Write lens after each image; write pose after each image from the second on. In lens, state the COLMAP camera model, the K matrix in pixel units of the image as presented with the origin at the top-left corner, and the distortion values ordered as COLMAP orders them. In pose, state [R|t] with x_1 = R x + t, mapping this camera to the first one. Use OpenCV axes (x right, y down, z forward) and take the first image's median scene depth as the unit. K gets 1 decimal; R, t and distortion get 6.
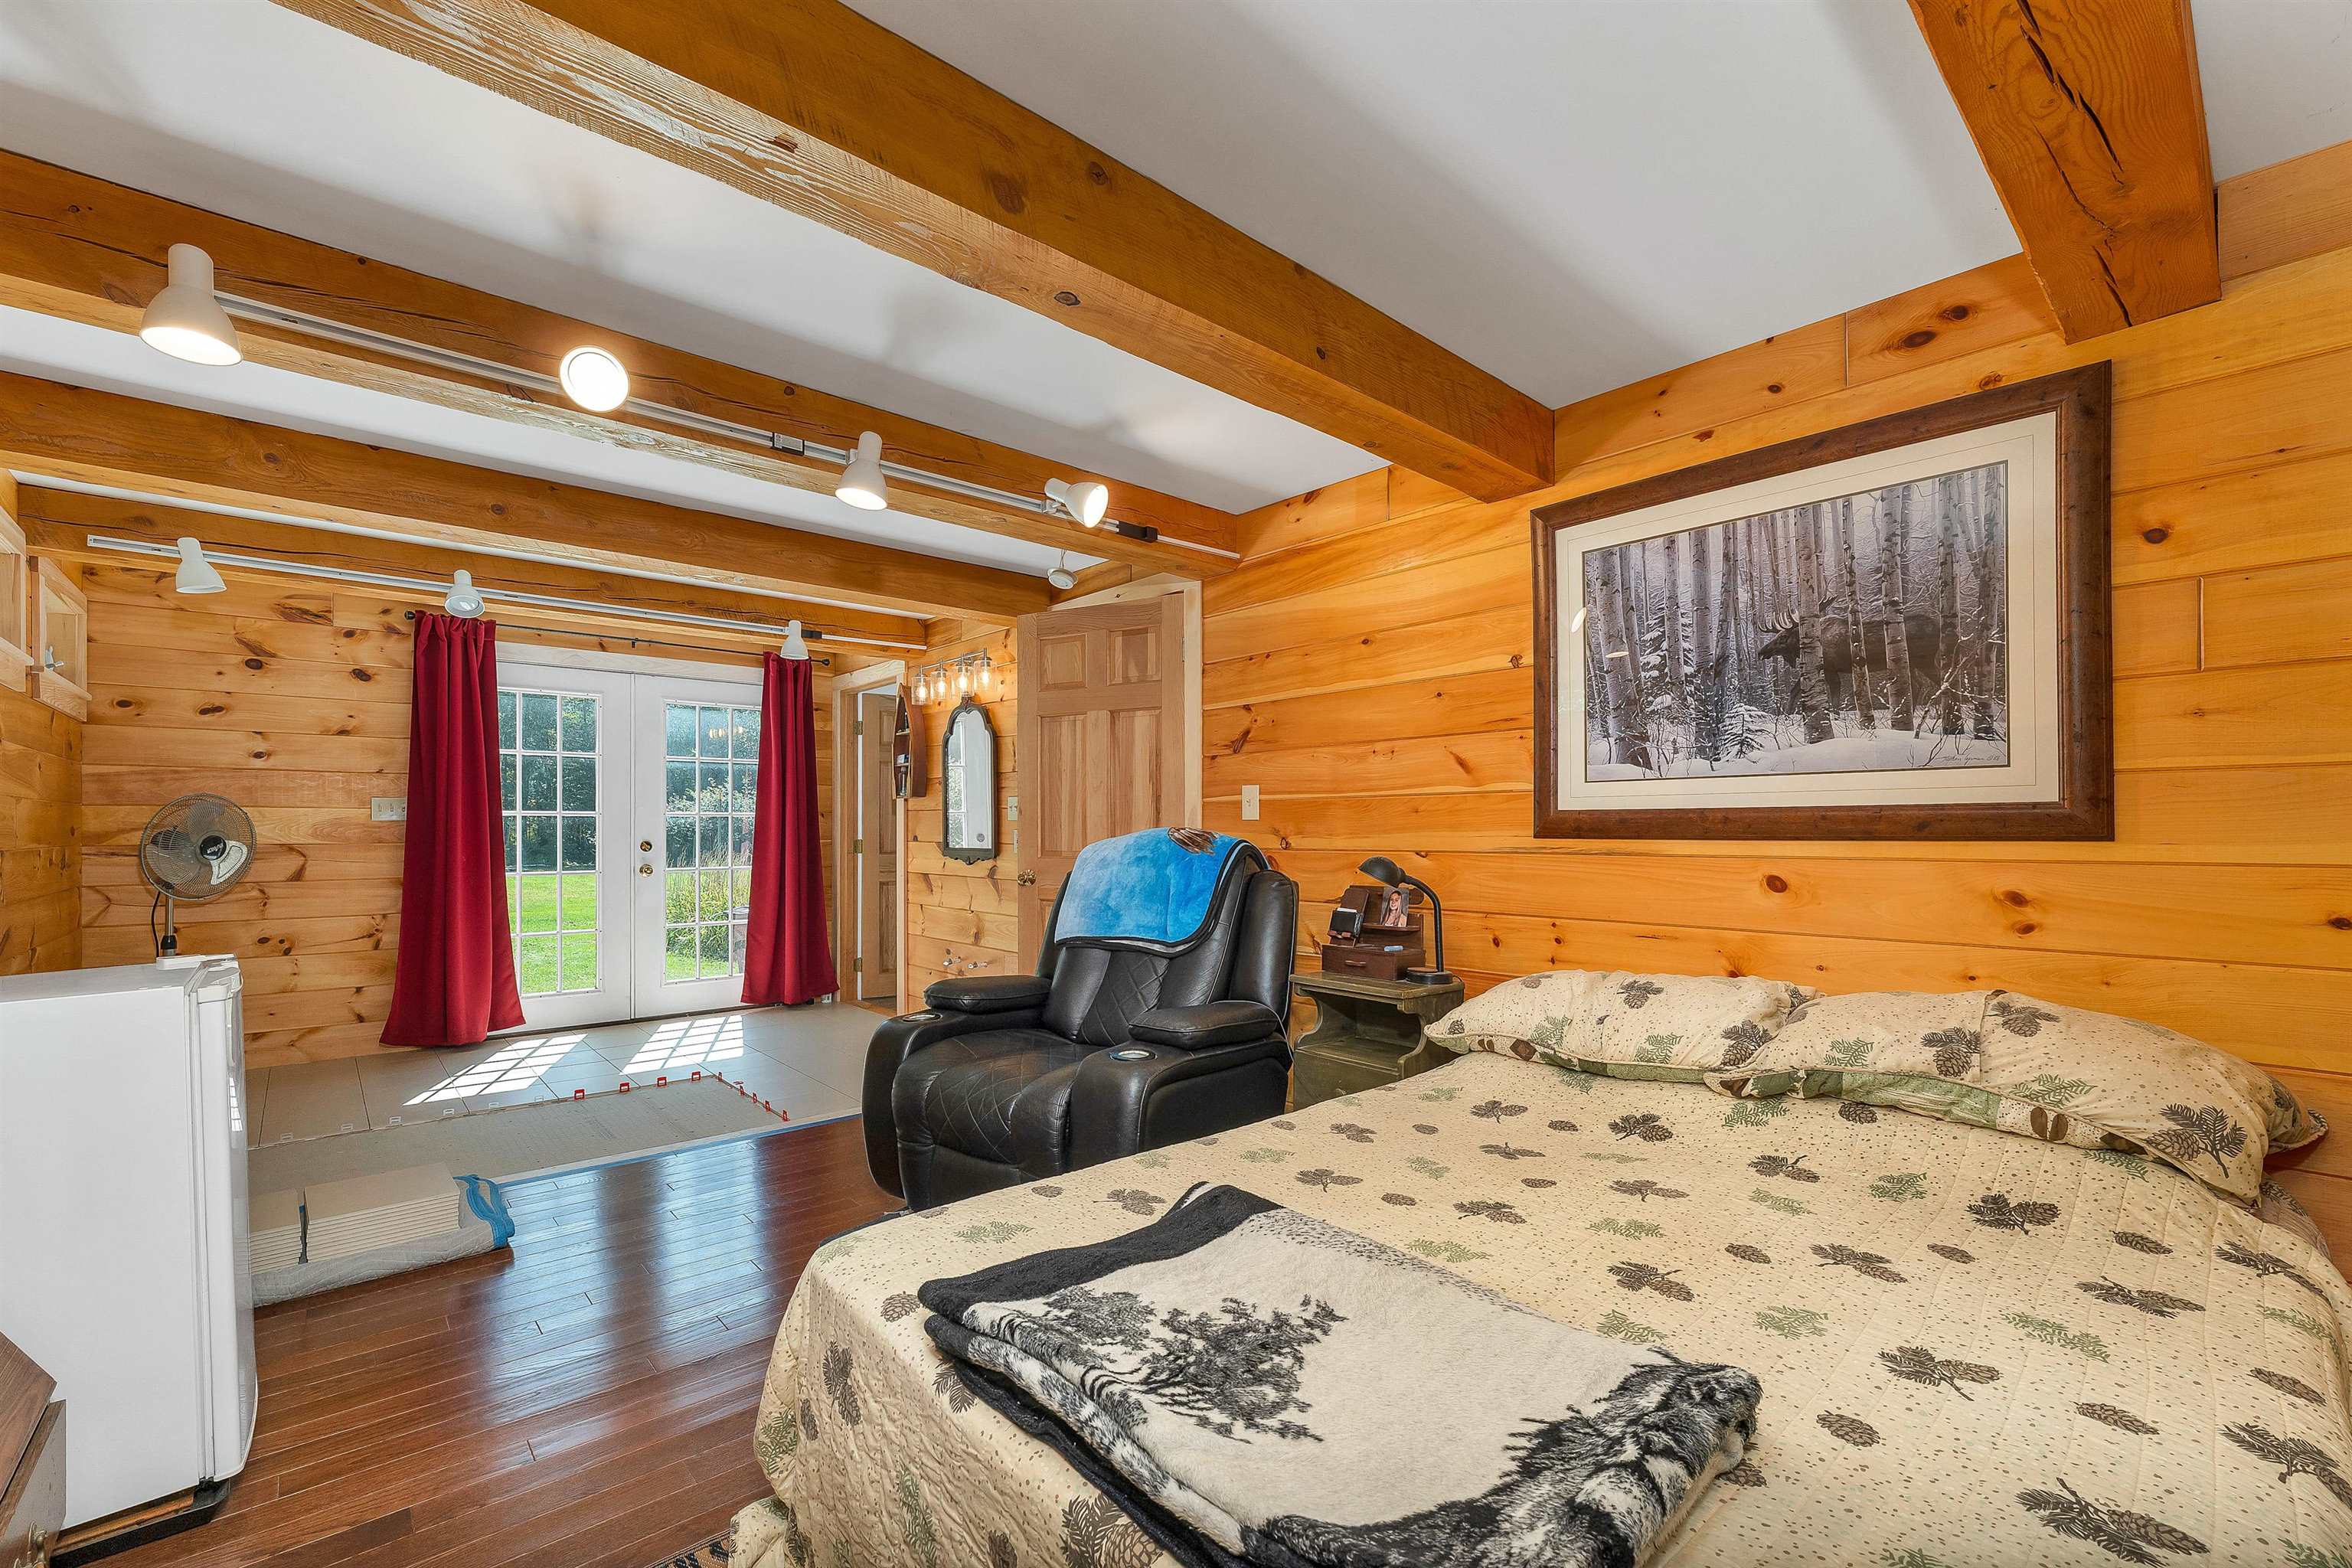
lens RADIAL K [[979.2, 0, 1164.8], [0, 979.2, 790.7], [0, 0, 1]] dist [-0.005249, 0.000006]
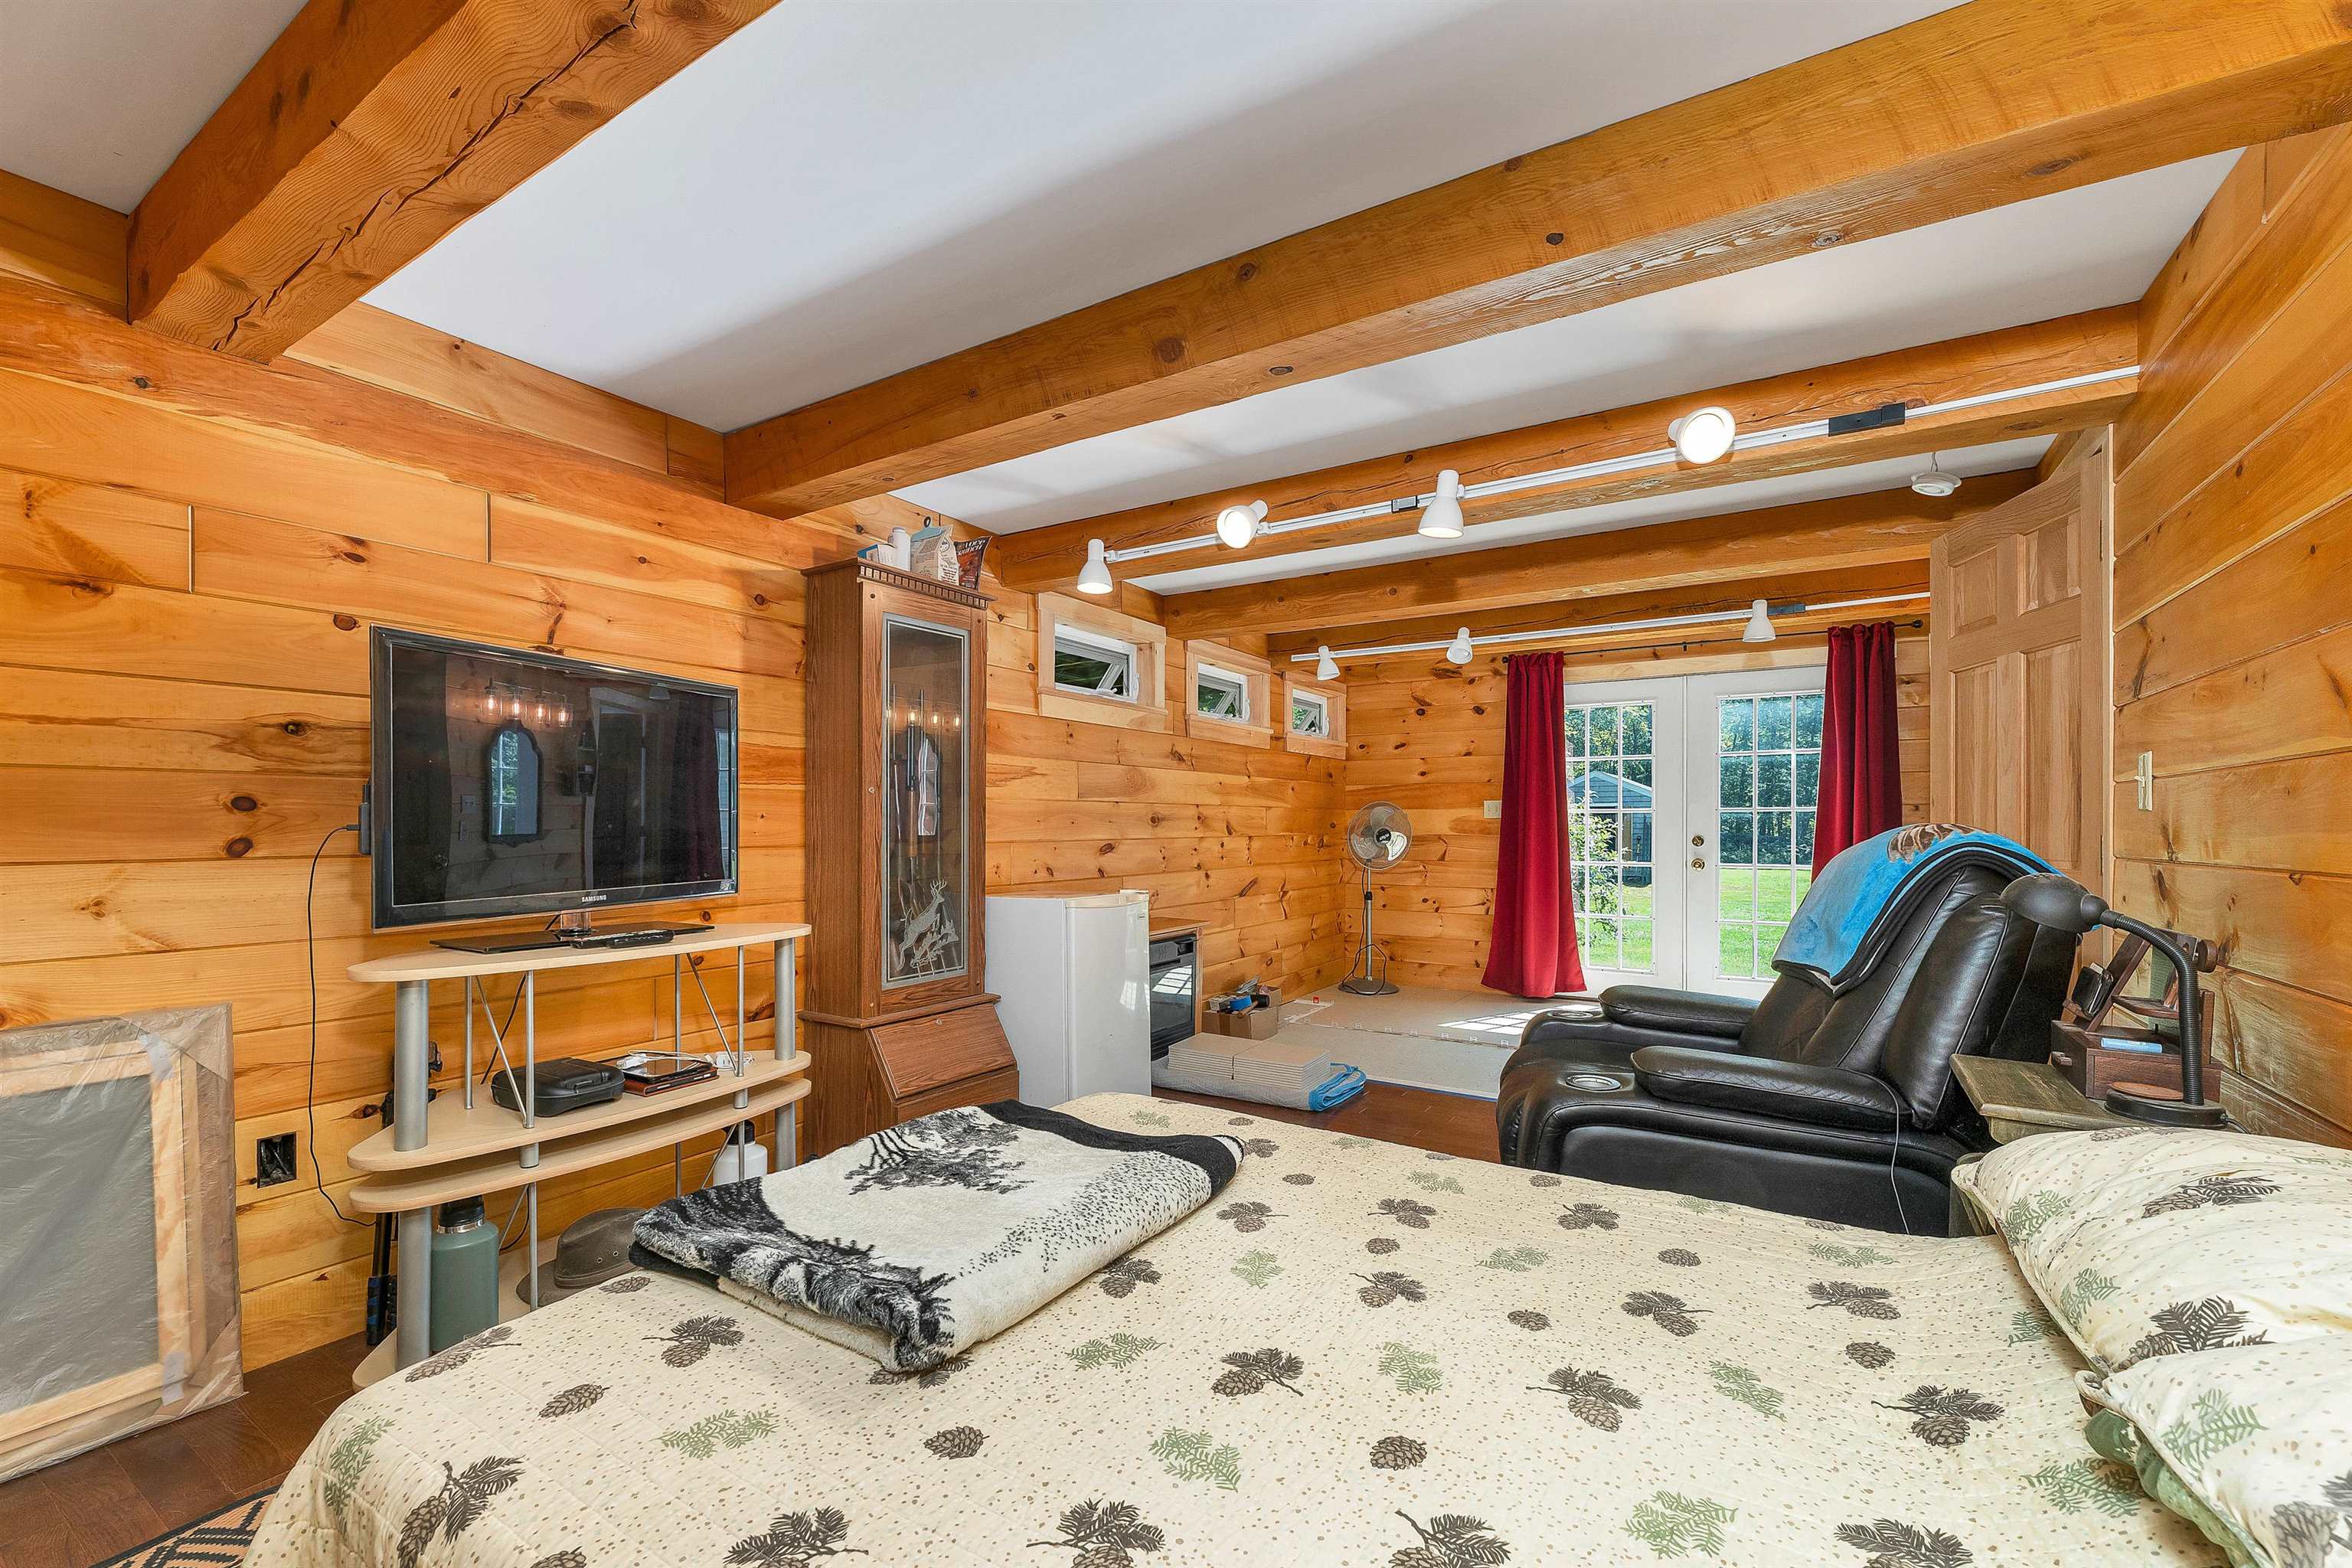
lens RADIAL K [[989.0, 0, 1169.5], [0, 989.0, 780.9], [0, 0, 1]] dist [-0.002182, -0.000220]
pose [[0.288720, -0.040676, -0.956549, 0.649579], [0.036413, 0.998841, -0.031484, 0.011700], [0.956721, -0.025740, 0.289866, 0.349099]]
